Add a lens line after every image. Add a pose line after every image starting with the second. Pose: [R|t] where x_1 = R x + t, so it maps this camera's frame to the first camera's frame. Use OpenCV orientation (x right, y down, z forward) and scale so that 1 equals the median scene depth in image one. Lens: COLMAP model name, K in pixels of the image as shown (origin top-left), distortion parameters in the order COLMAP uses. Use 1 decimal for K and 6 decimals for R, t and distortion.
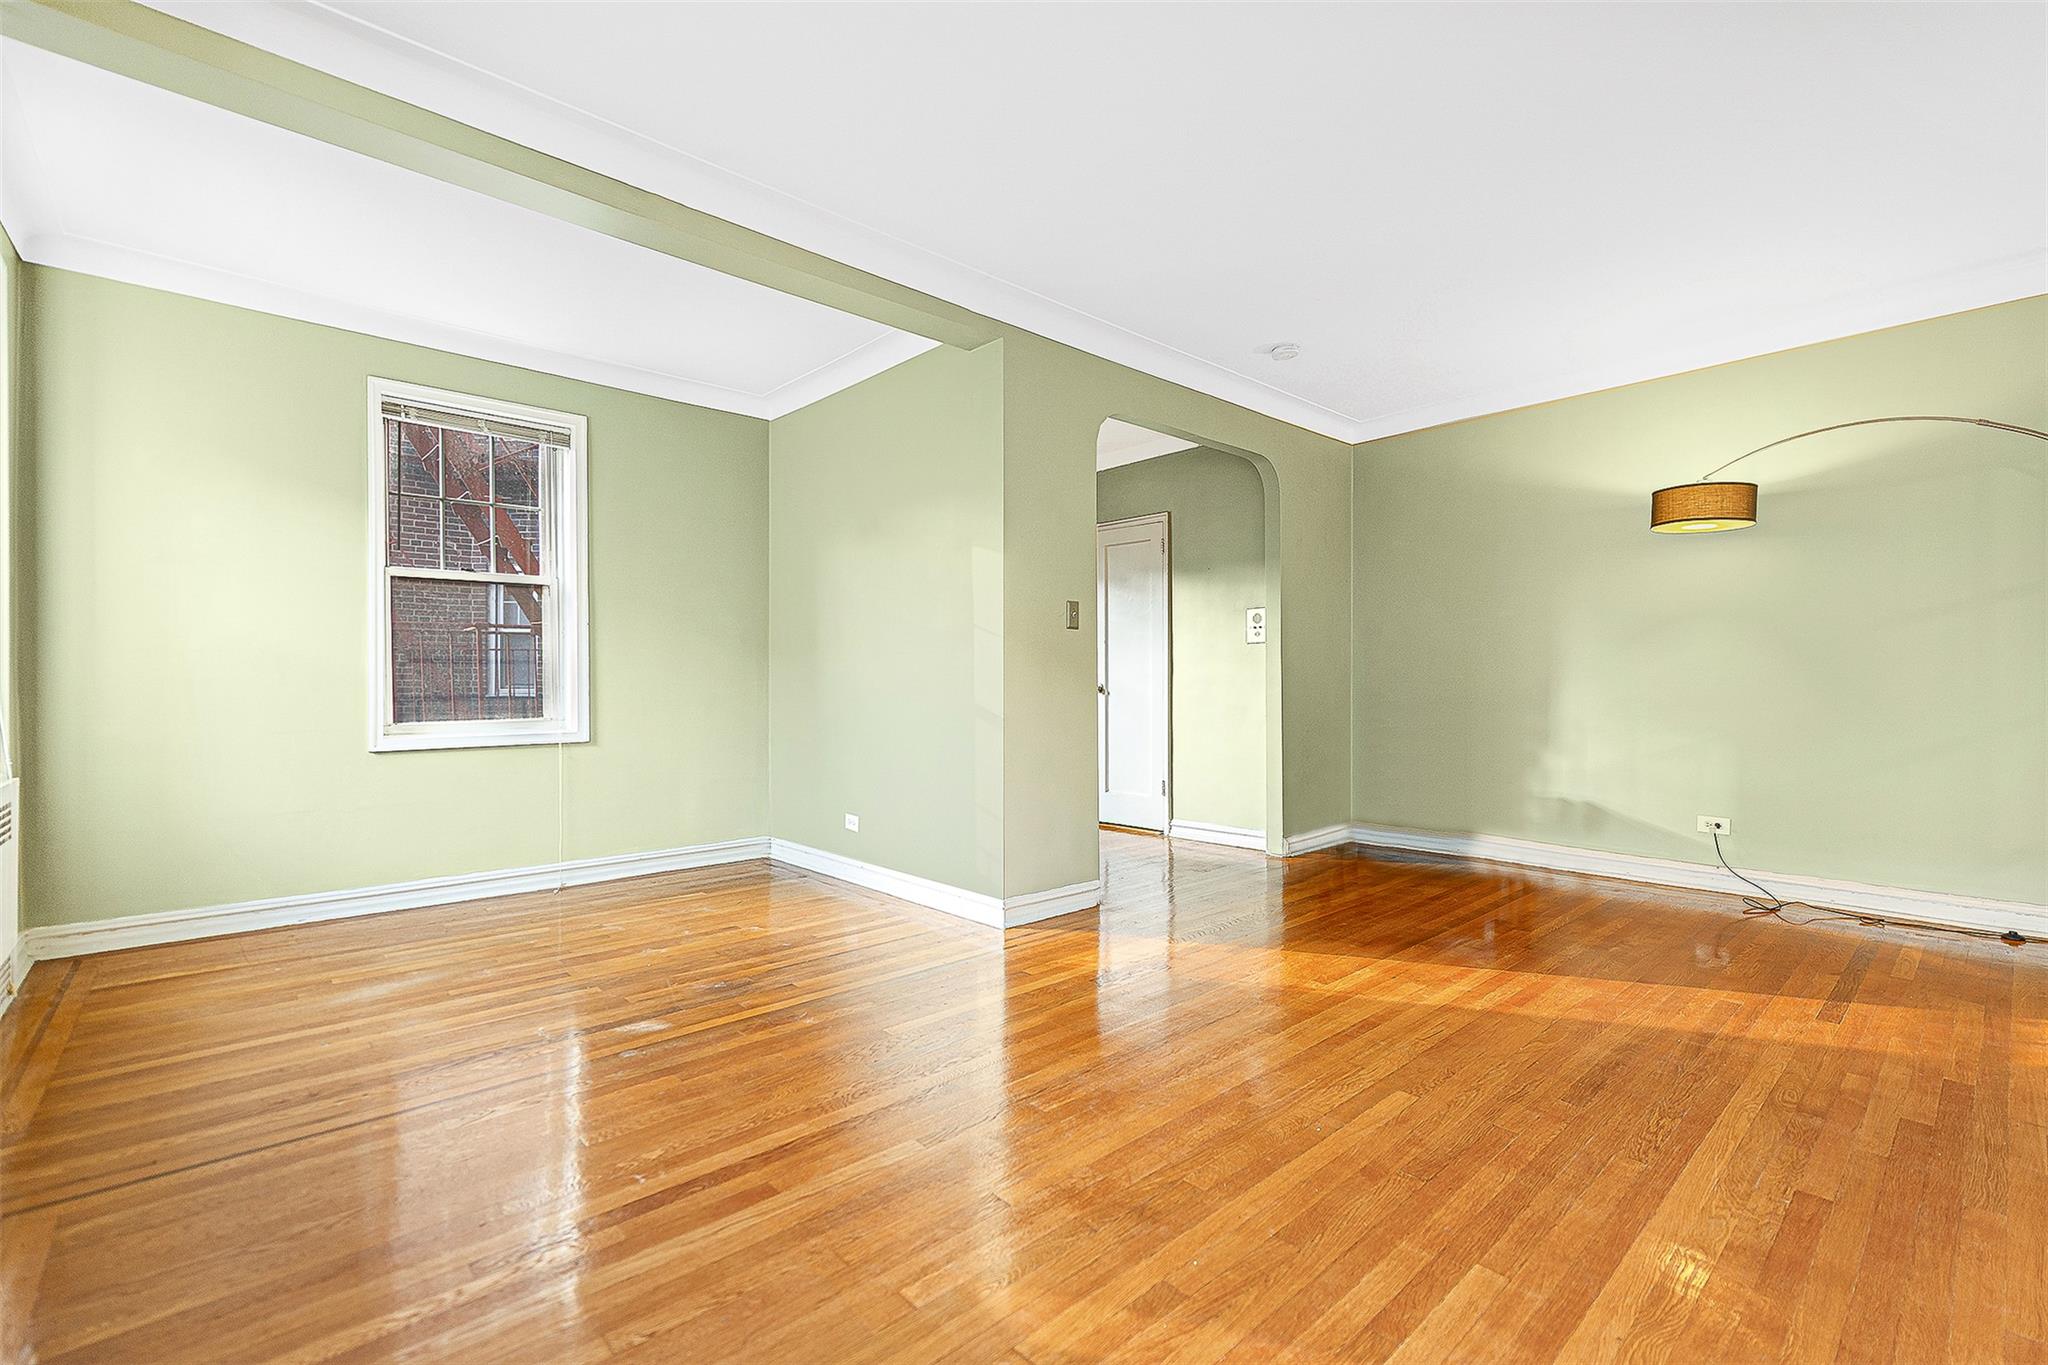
lens RADIAL K [[897.4, 0, 1023.0], [0, 897.4, 686.1], [0, 0, 1]] dist [0.003681, -0.003496]
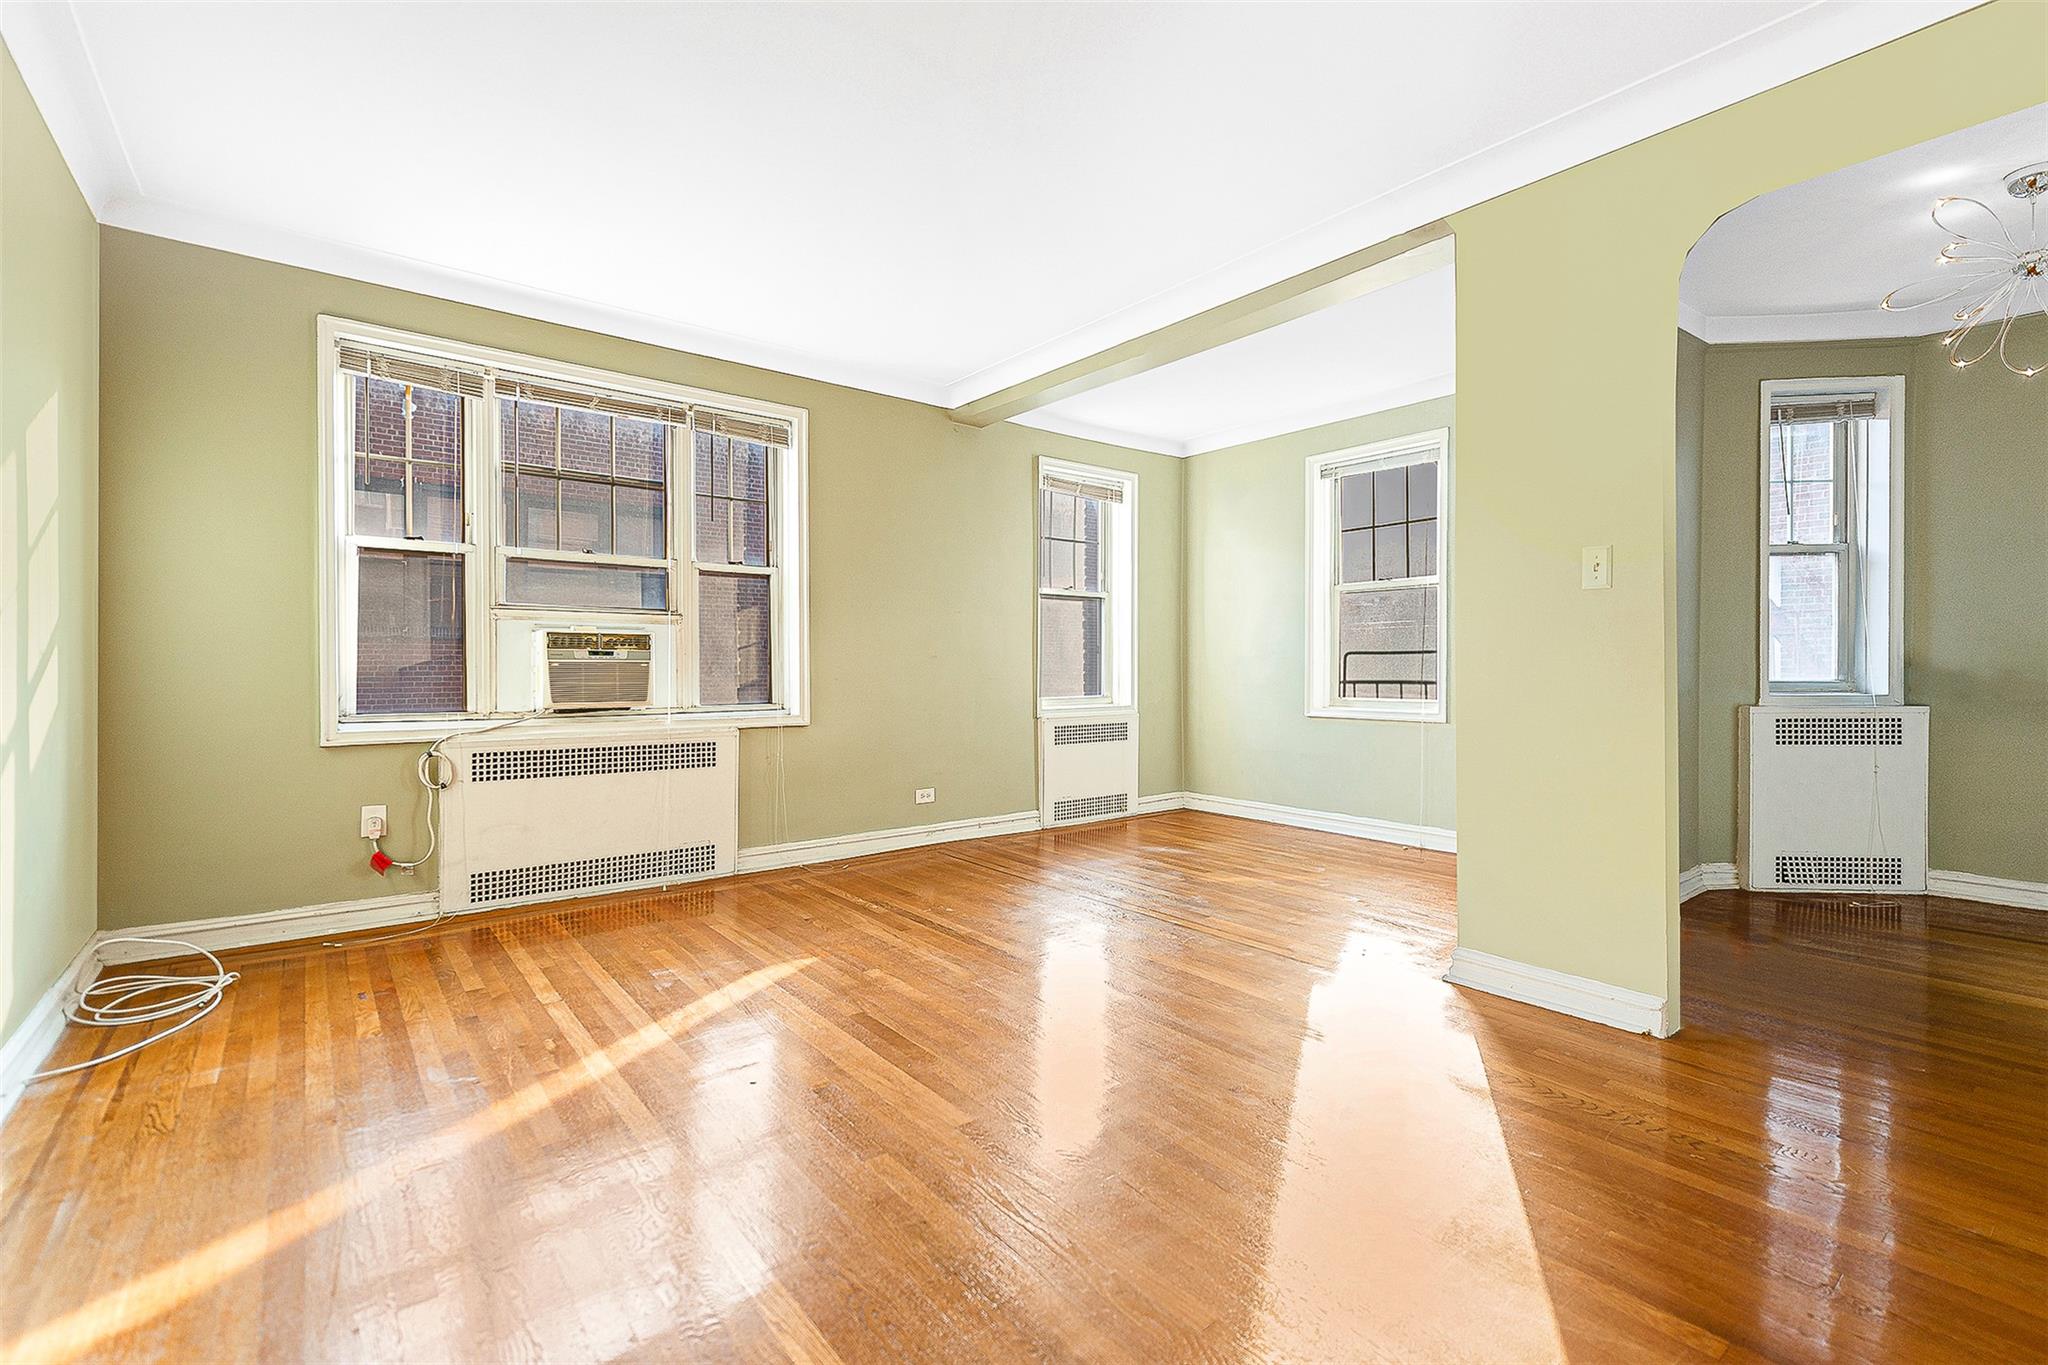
lens RADIAL K [[895.3, 0, 1012.0], [0, 895.3, 665.6], [0, 0, 1]] dist [-0.002564, -0.001183]
pose [[-0.077785, 0.000097, -0.996970, 0.717396], [-0.007935, 0.999968, 0.000717, -0.005634], [0.996939, 0.007967, -0.077781, 0.607135]]
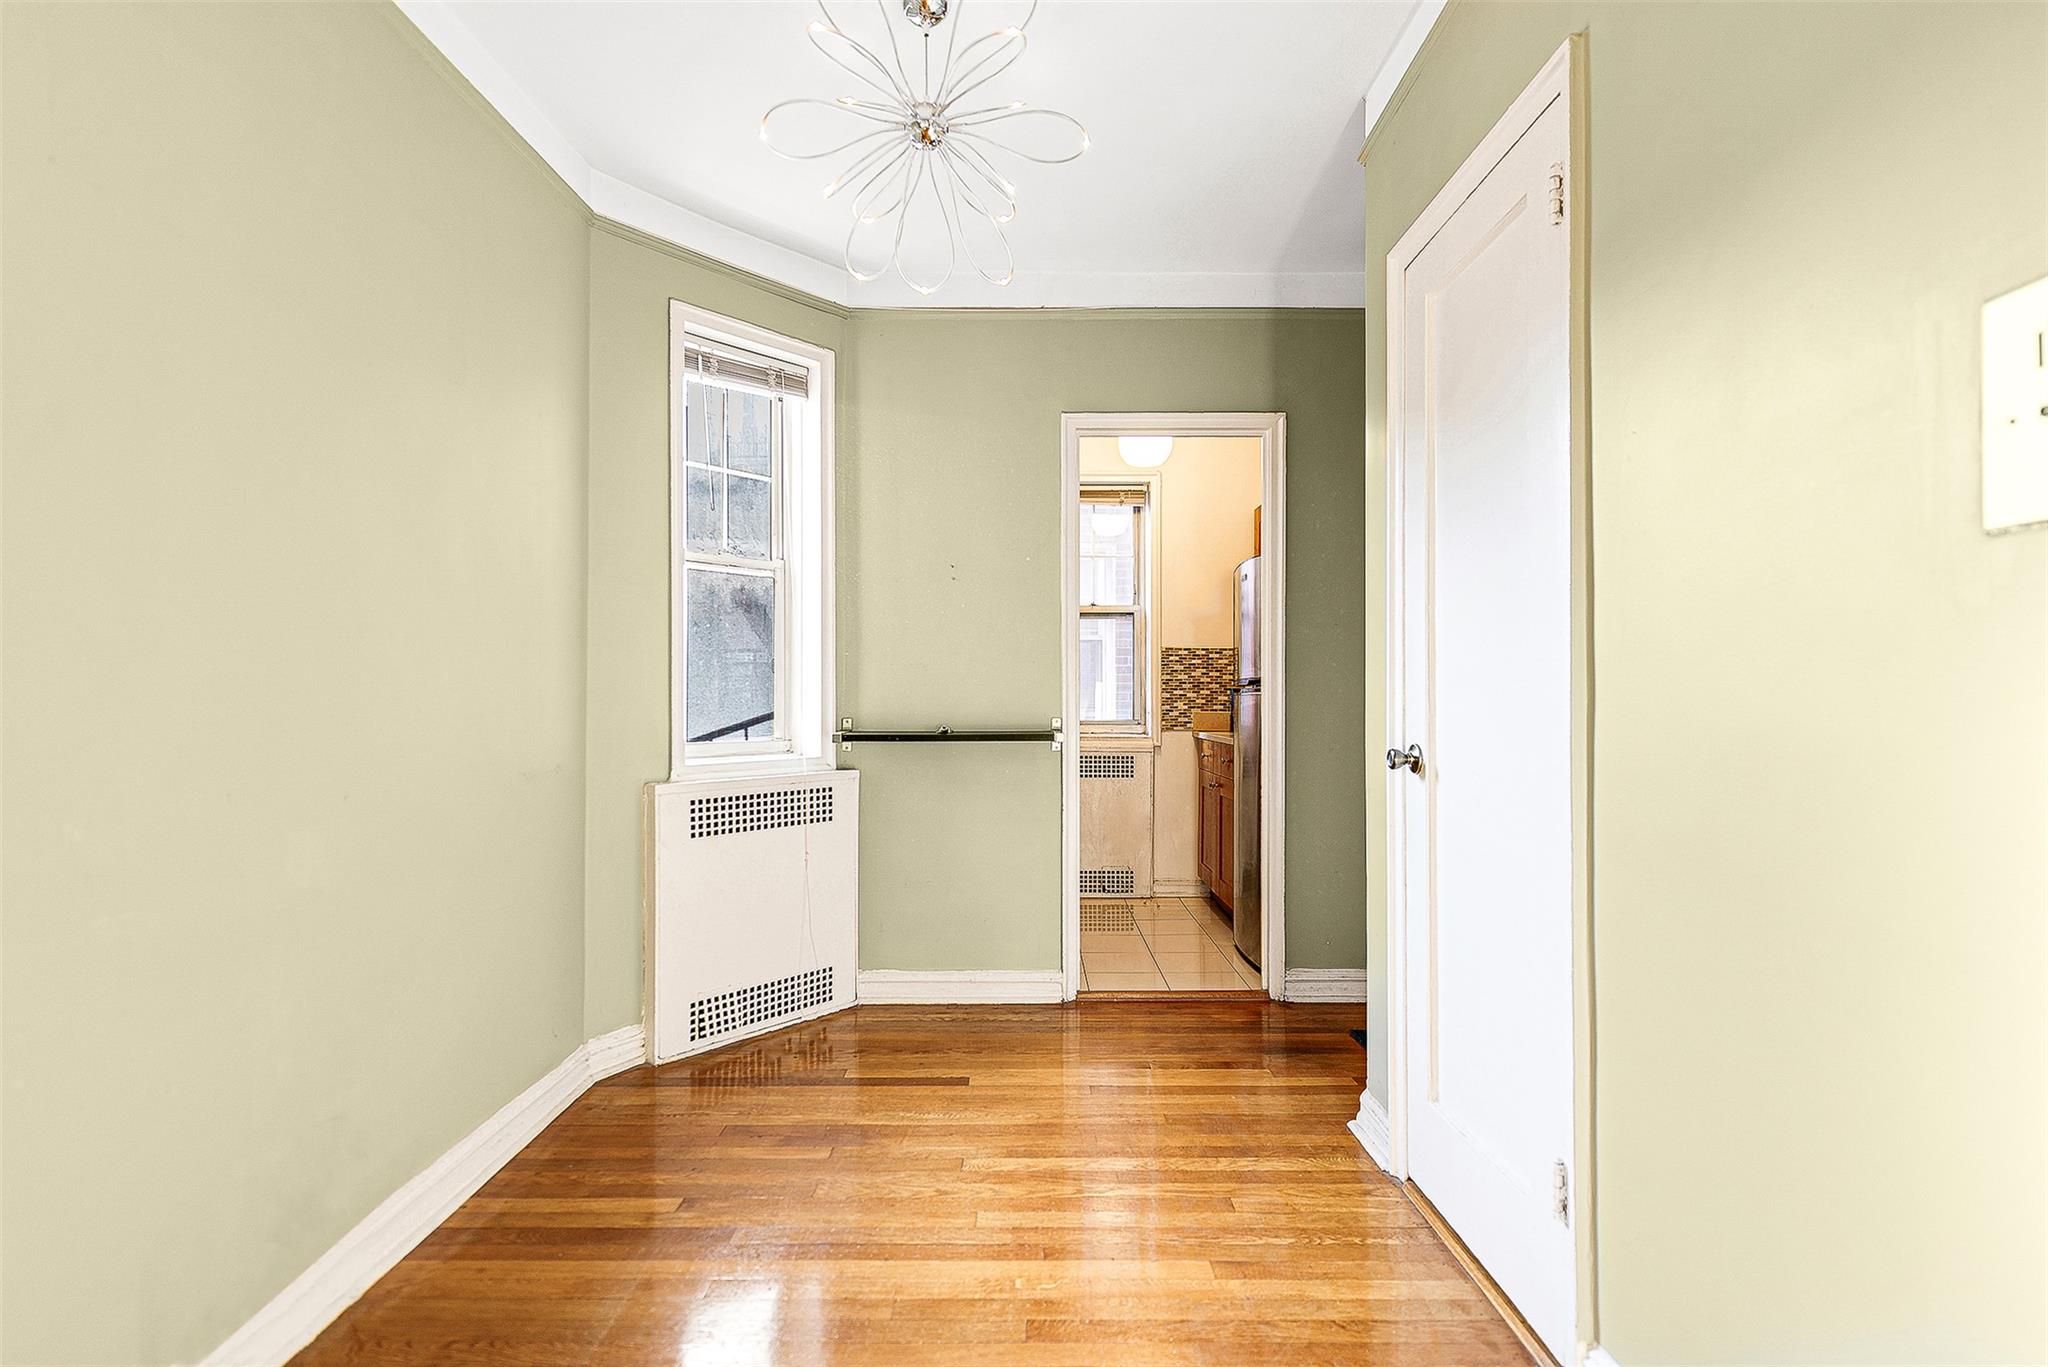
lens RADIAL K [[917.8, 0, 979.4], [0, 917.8, 700.0], [0, 0, 1]] dist [0.010180, -0.000300]
pose [[0.713034, -0.001494, -0.701128, 0.314561], [-0.004569, 0.999967, -0.006778, -0.024318], [0.701115, 0.008037, 0.713003, 1.023797]]
